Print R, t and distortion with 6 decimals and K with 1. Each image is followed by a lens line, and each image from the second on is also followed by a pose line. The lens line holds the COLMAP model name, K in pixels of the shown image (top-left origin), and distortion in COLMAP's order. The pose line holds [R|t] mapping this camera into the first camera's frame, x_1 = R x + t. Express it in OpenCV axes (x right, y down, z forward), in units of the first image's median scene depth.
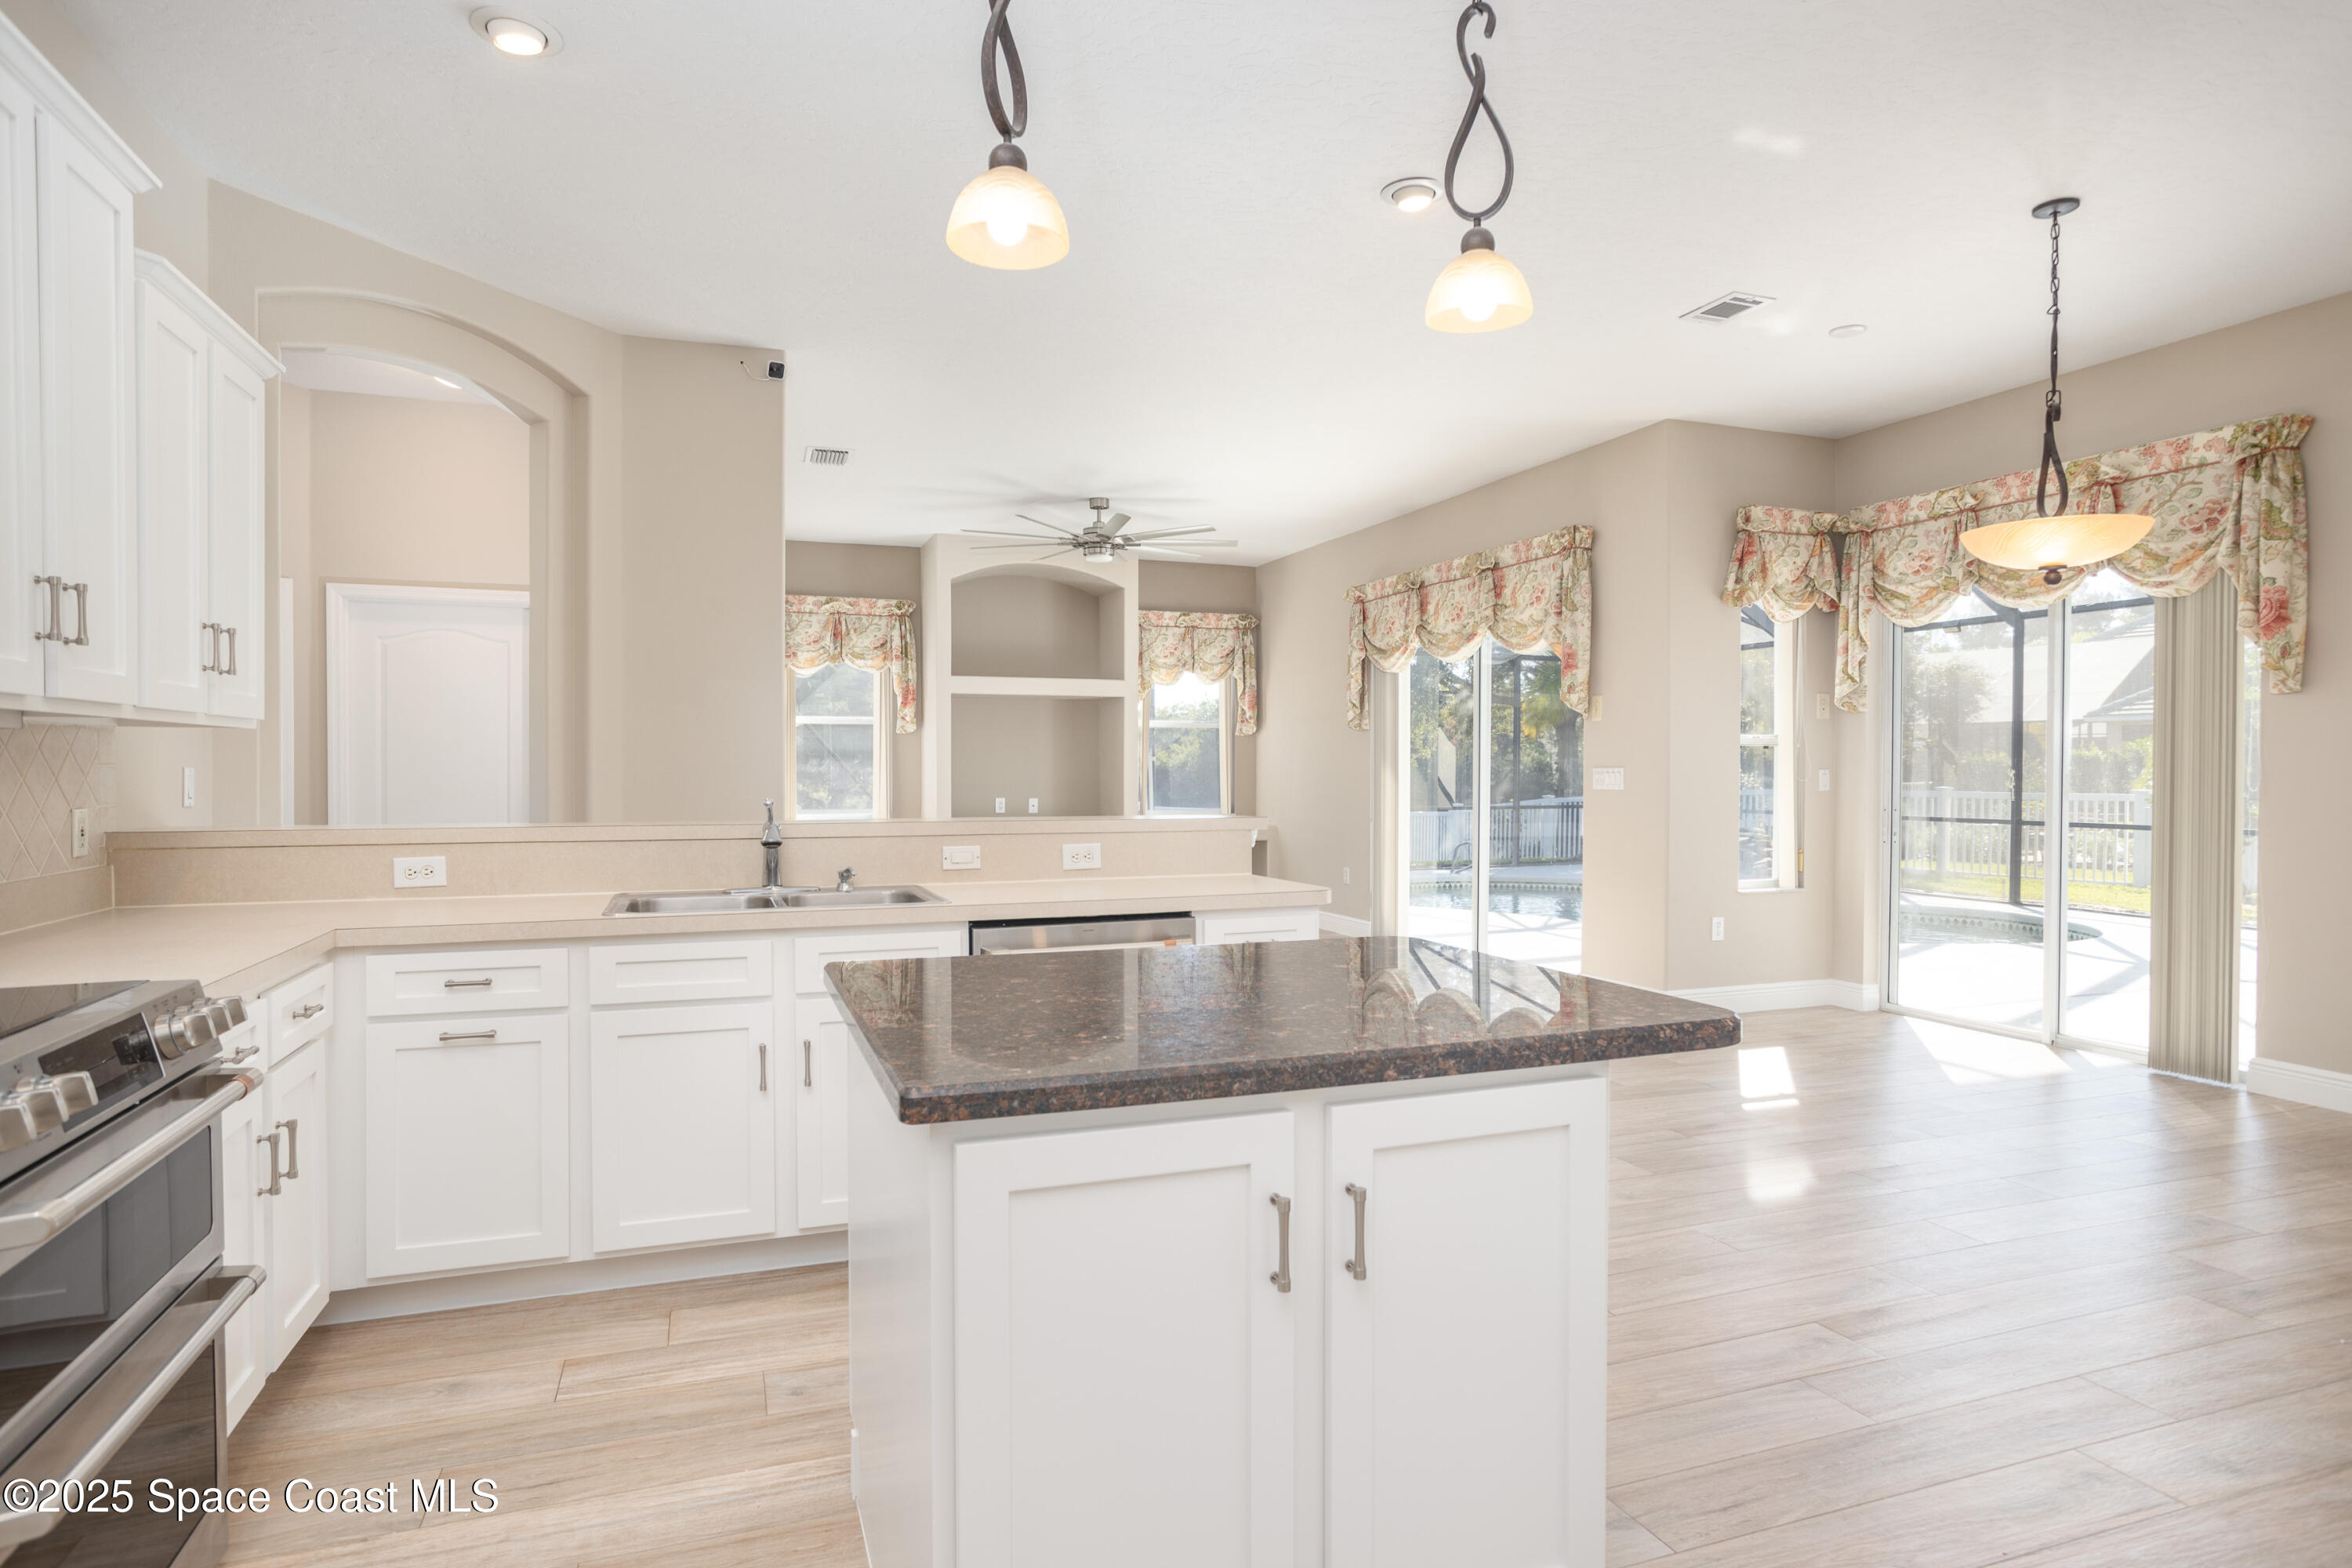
lens RADIAL K [[1275.1, 0, 1193.4], [0, 1275.1, 789.1], [0, 0, 1]] dist [-0.012507, 0.003748]
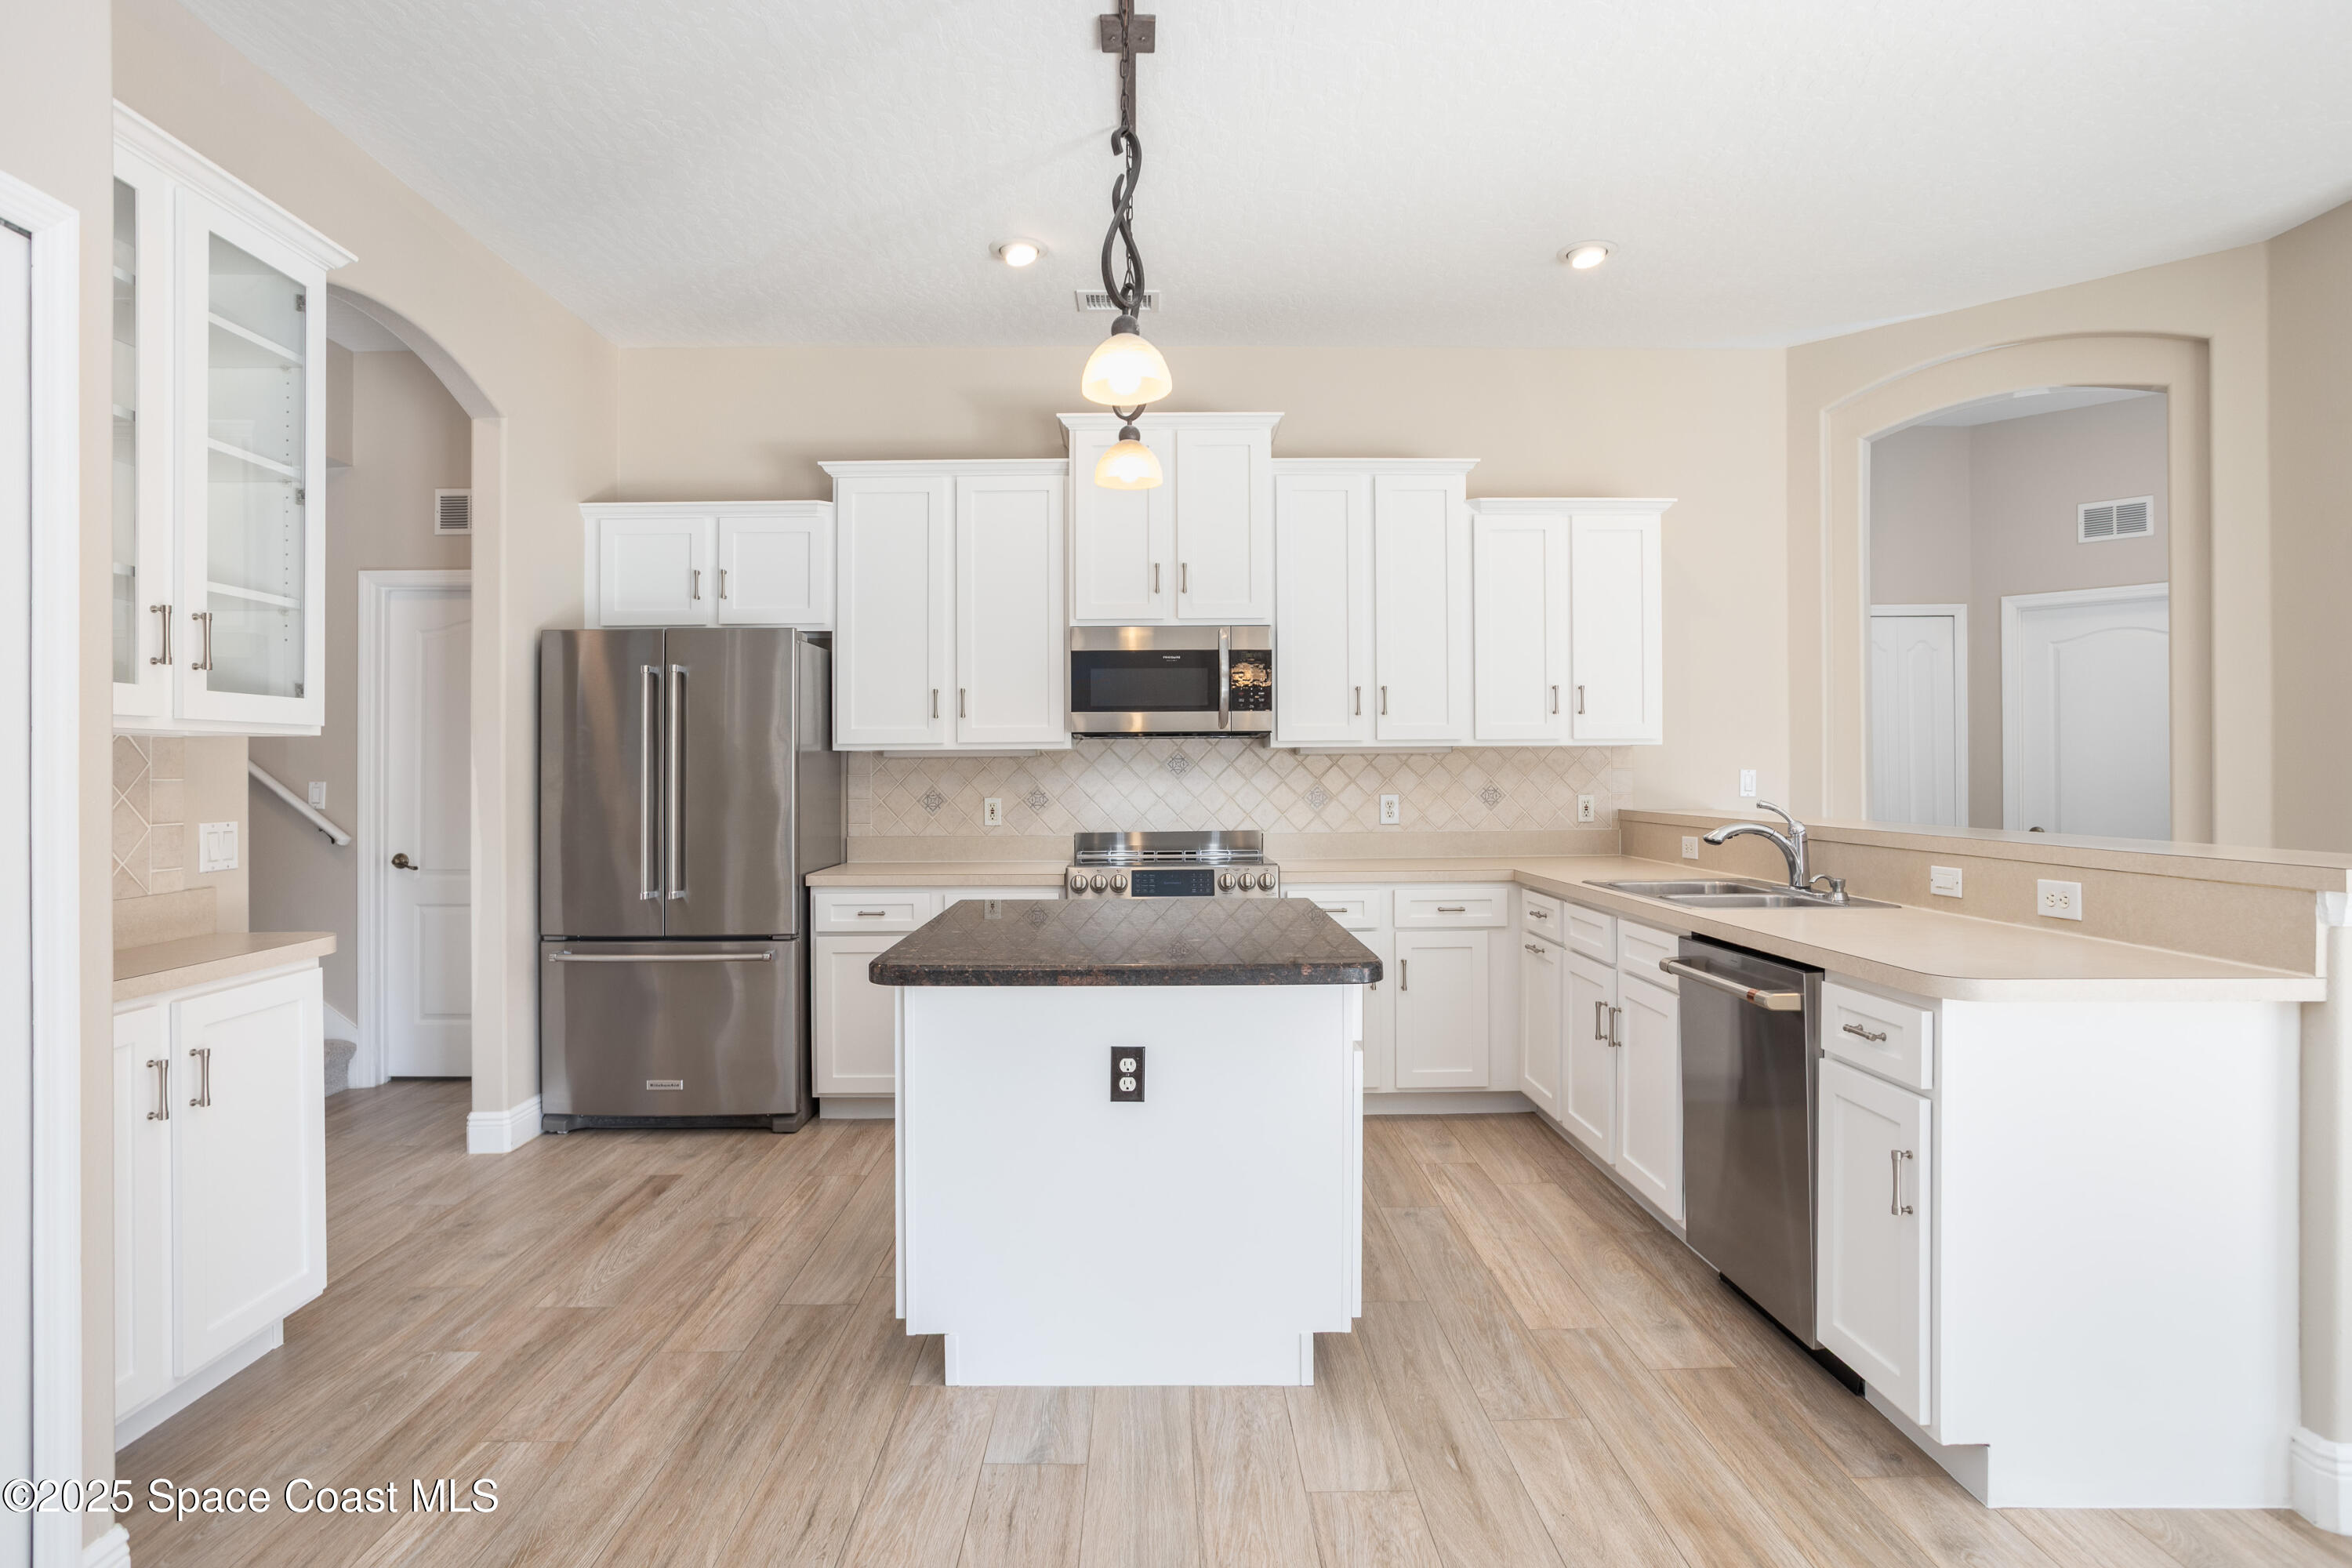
lens RADIAL K [[1275.1, 0, 1178.5], [0, 1275.1, 767.7], [0, 0, 1]] dist [-0.012507, 0.003748]
pose [[-0.327463, -0.000879, -0.944863, 1.085359], [-0.009872, 0.999948, 0.002491, -0.023483], [0.944812, 0.010144, -0.327455, 1.185799]]
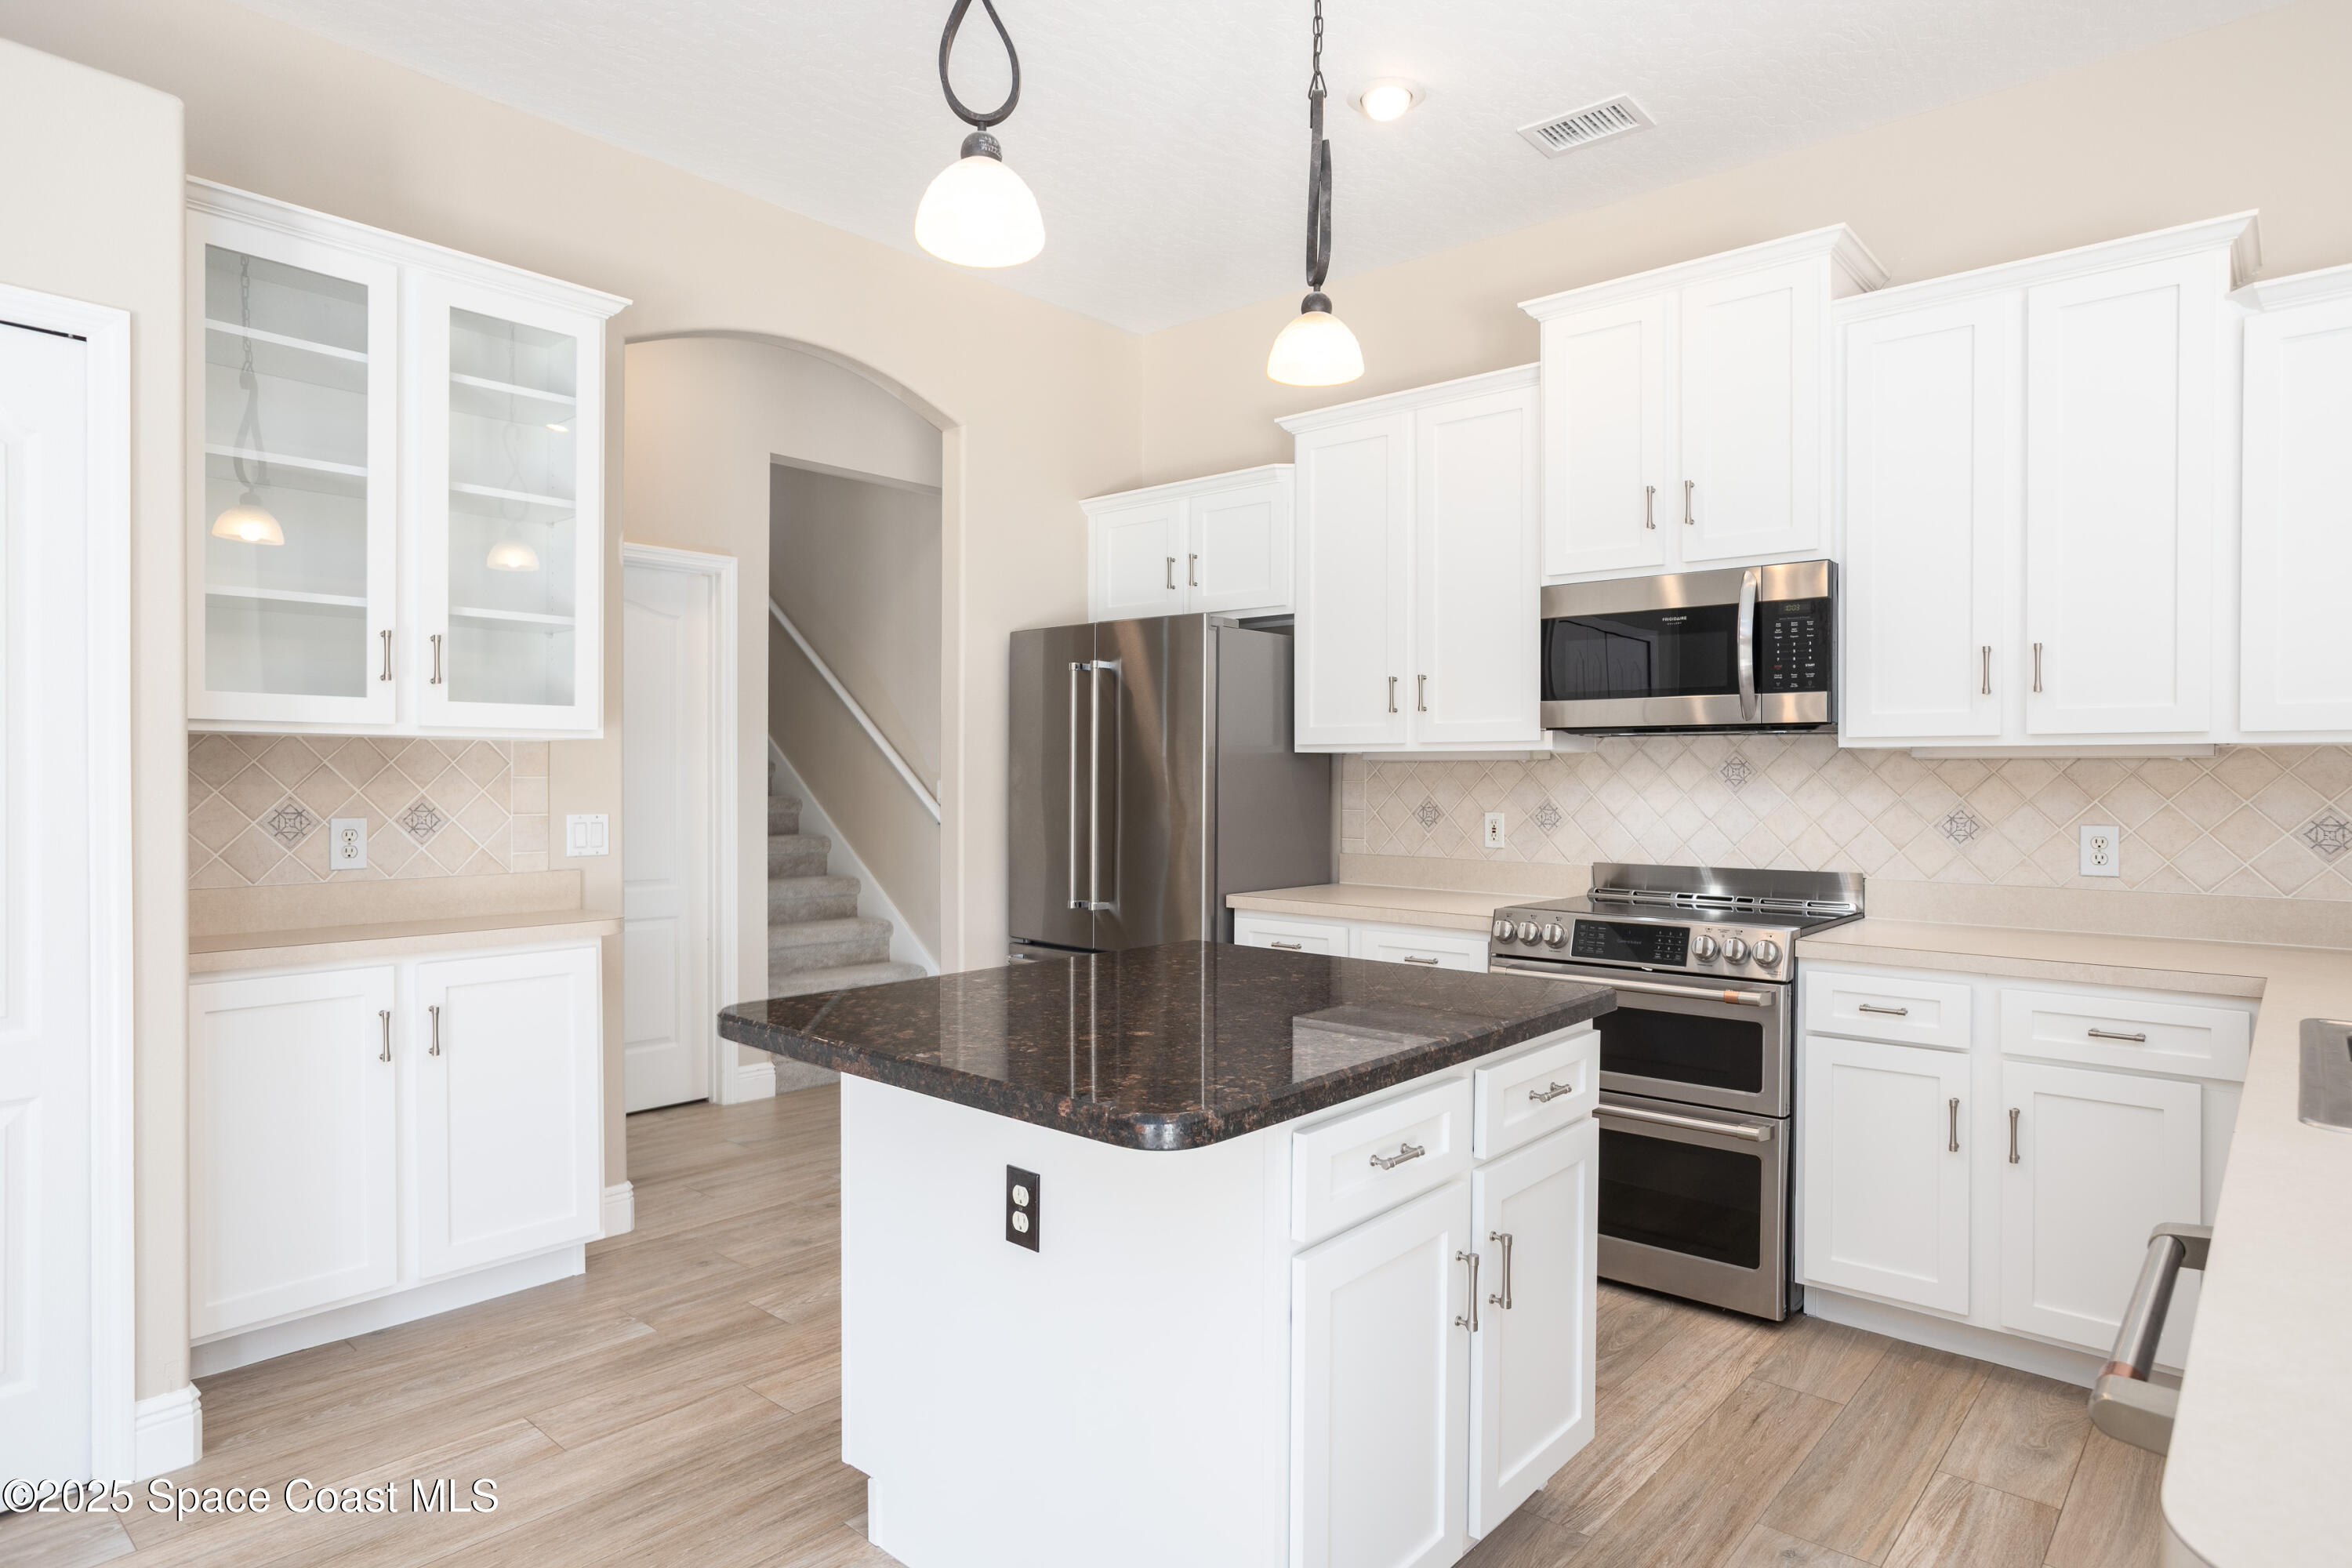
lens RADIAL K [[1334.9, 0, 1195.9], [0, 1334.9, 783.6], [0, 0, 1]] dist [-0.017297, 0.007001]
pose [[-0.879202, -0.002212, -0.476445, 0.421312], [-0.013808, 0.999687, 0.020840, -0.032804], [0.476250, 0.024901, -0.878957, 1.515016]]
